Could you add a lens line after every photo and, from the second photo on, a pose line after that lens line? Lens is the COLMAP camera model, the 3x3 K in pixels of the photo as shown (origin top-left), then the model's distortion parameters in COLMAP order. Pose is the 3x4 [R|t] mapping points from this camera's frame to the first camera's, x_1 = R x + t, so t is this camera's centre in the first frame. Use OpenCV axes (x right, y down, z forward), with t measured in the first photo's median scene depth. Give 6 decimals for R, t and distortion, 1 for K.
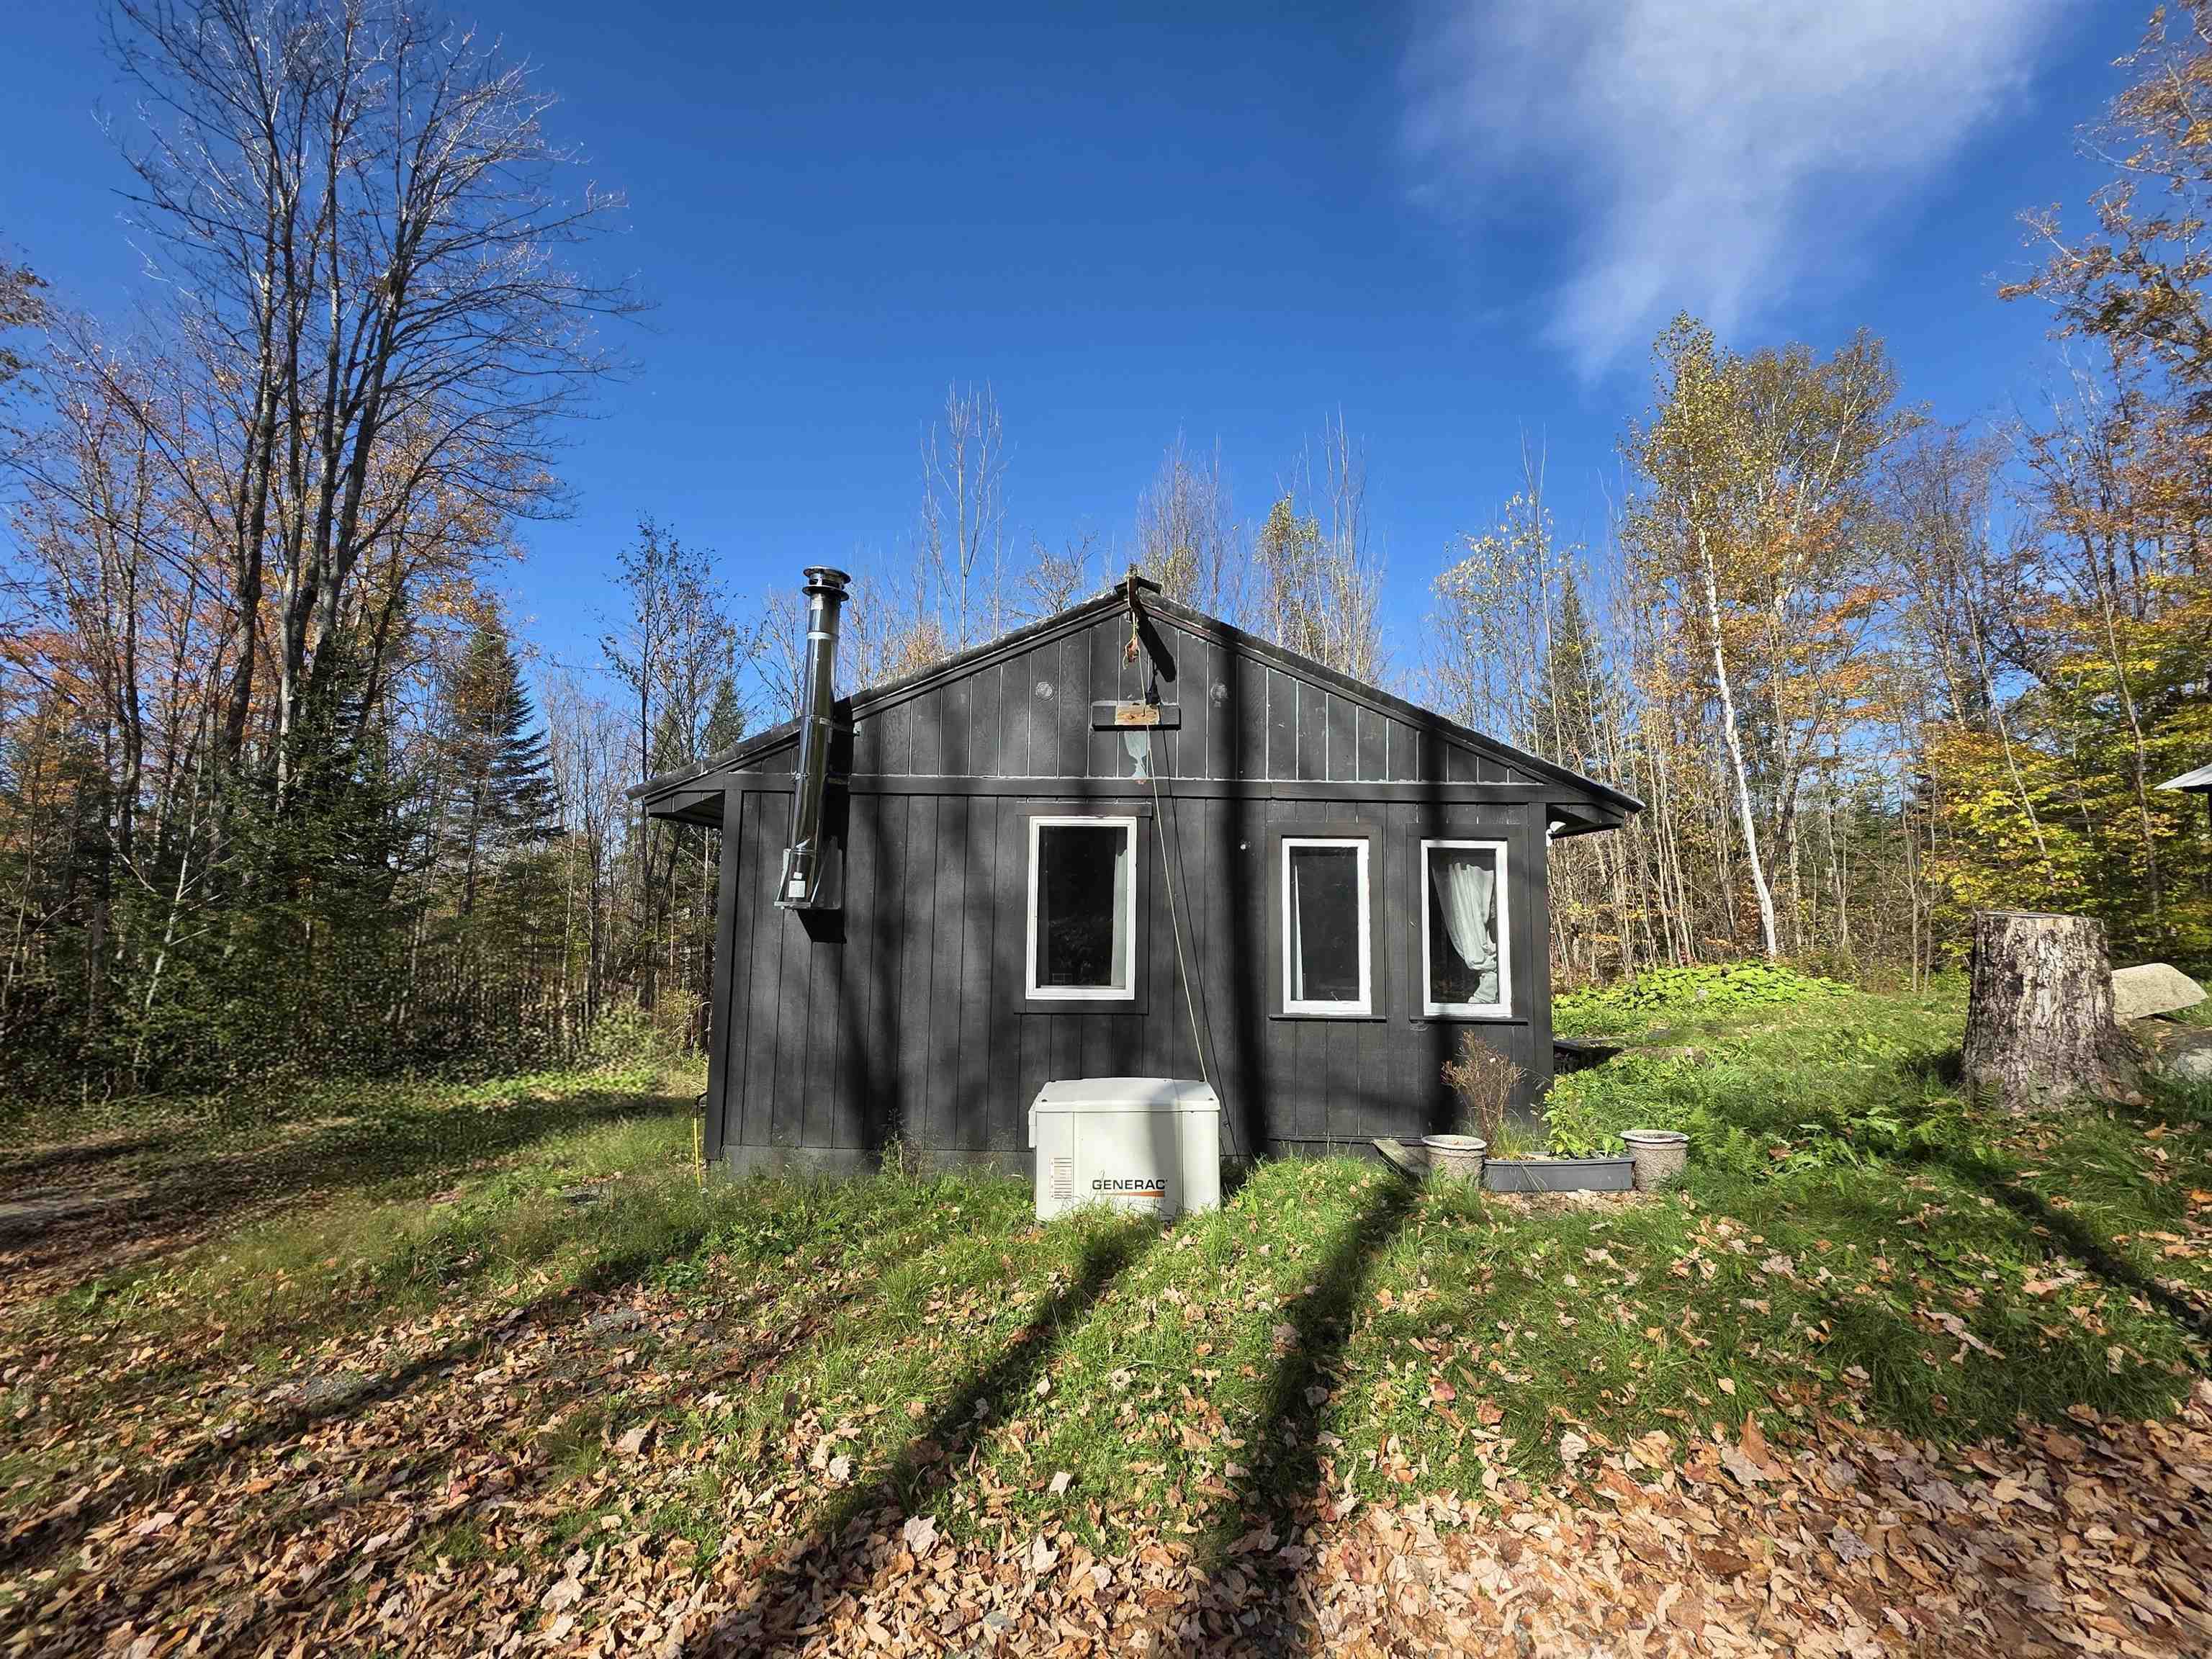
lens RADIAL K [[880.0, 0, 1114.6], [0, 880.0, 825.0], [0, 0, 1]] dist [0.002223, -0.000276]
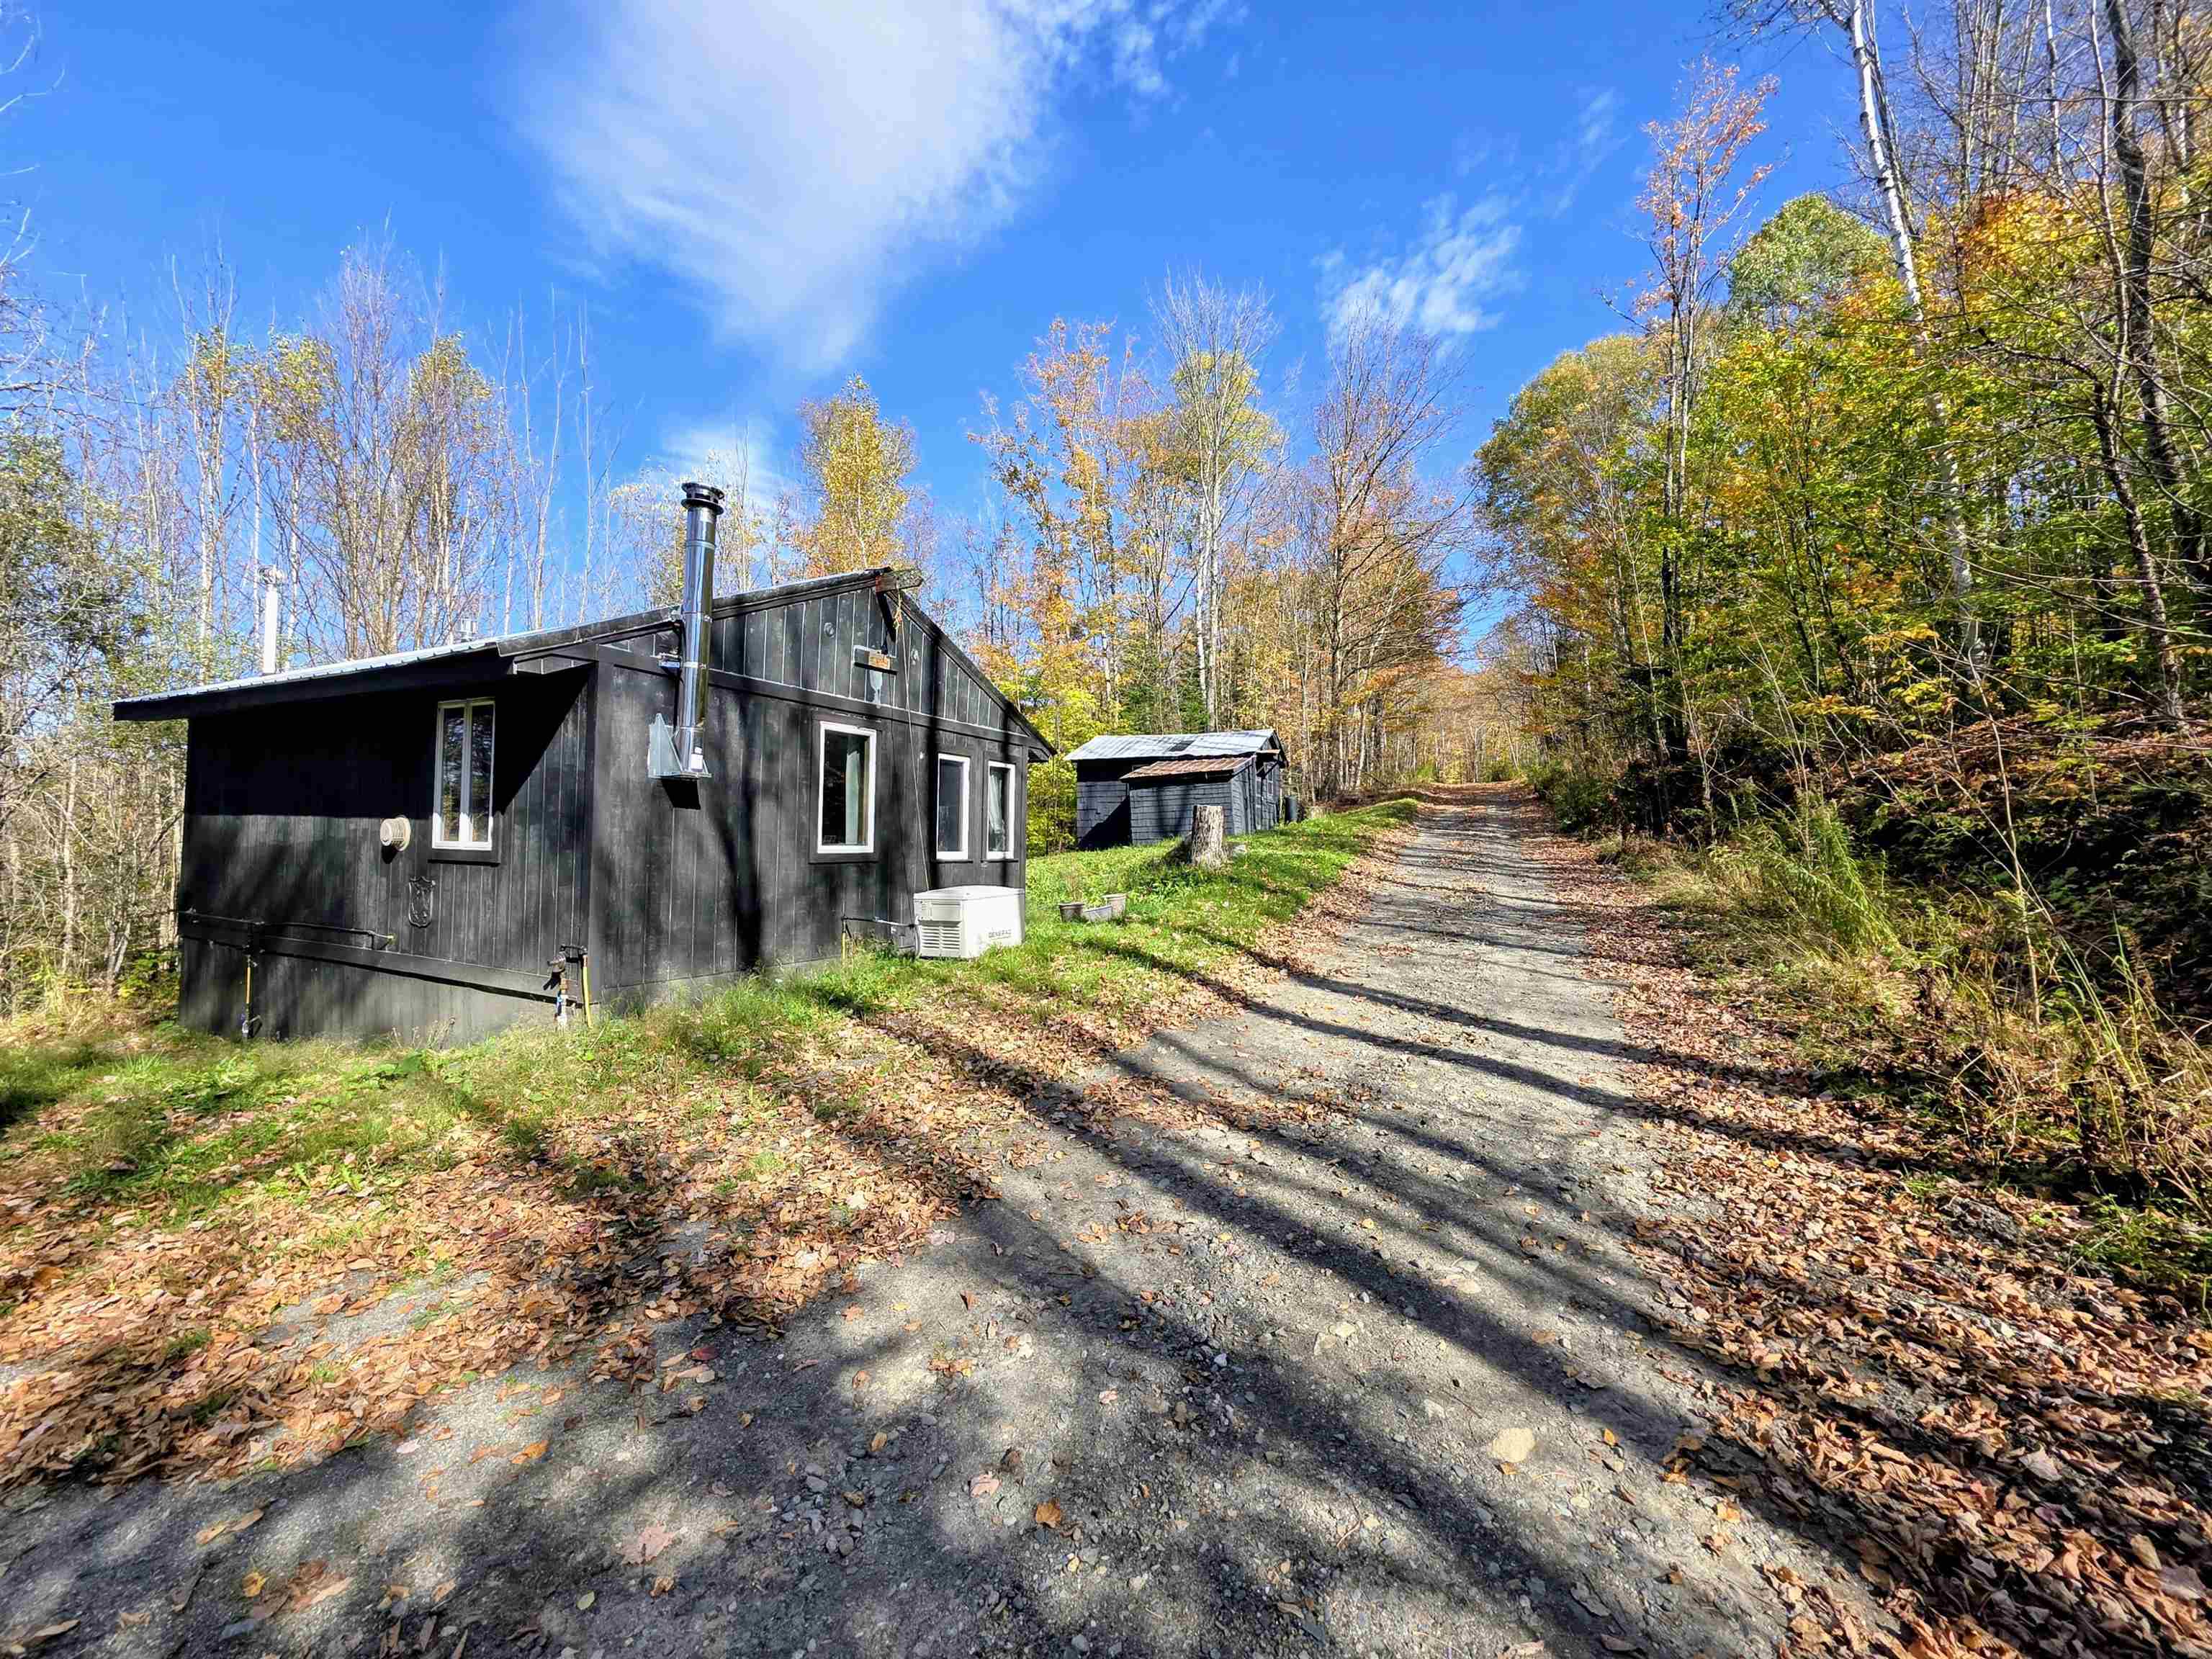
lens RADIAL K [[880.0, 0, 1114.6], [0, 880.0, 825.0], [0, 0, 1]] dist [0.002223, -0.000276]
pose [[0.414602, 0.017096, 0.909842, -1.175143], [-0.127715, 0.991021, 0.039577, 0.037641], [-0.900996, -0.132609, 0.413063, 0.005473]]
